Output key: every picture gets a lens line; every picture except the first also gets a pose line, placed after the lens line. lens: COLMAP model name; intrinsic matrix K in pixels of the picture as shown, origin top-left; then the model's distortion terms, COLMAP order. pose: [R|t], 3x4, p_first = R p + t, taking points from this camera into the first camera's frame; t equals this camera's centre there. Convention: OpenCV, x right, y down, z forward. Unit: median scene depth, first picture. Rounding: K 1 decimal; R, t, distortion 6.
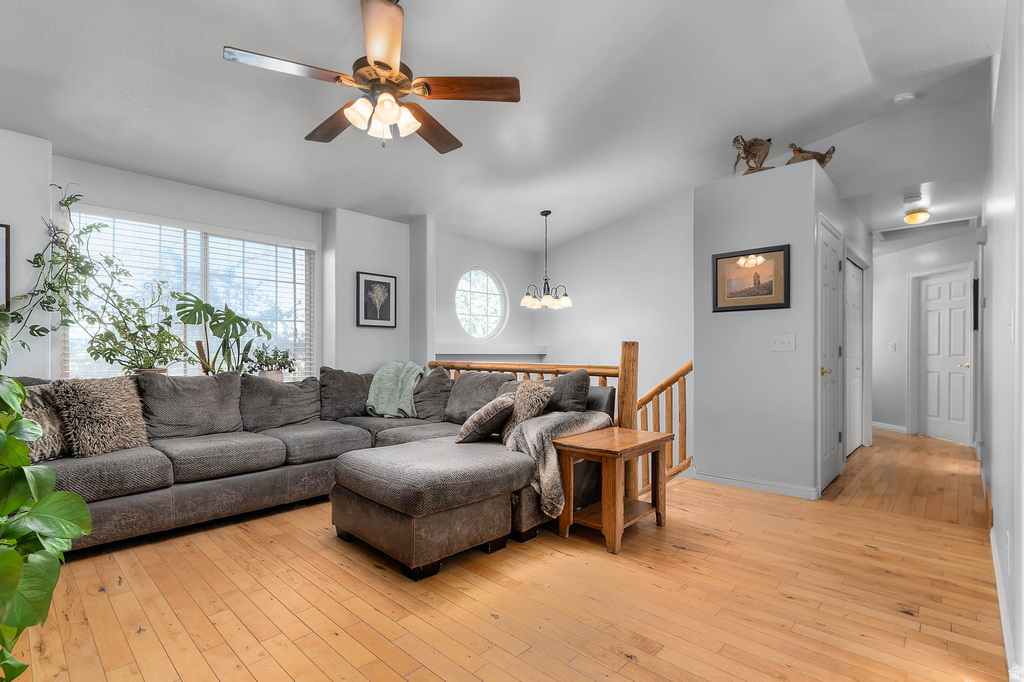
lens RADIAL K [[479.0, 0, 516.9], [0, 479.0, 347.8], [0, 0, 1]] dist [-0.003270, -0.000814]
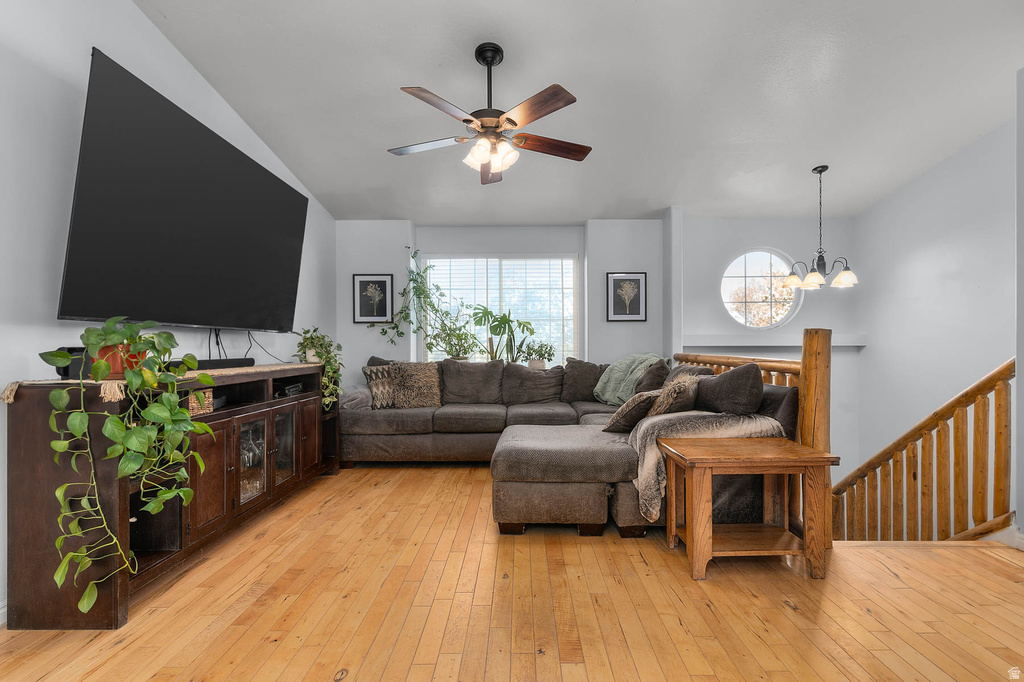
lens RADIAL K [[464.1, 0, 513.6], [0, 464.1, 343.4], [0, 0, 1]] dist [0.000414, 0.000147]
pose [[0.677060, -0.008402, -0.735879, 0.368273], [0.013652, 0.999906, 0.001144, 0.002004], [0.735801, -0.010821, 0.677112, 0.125217]]
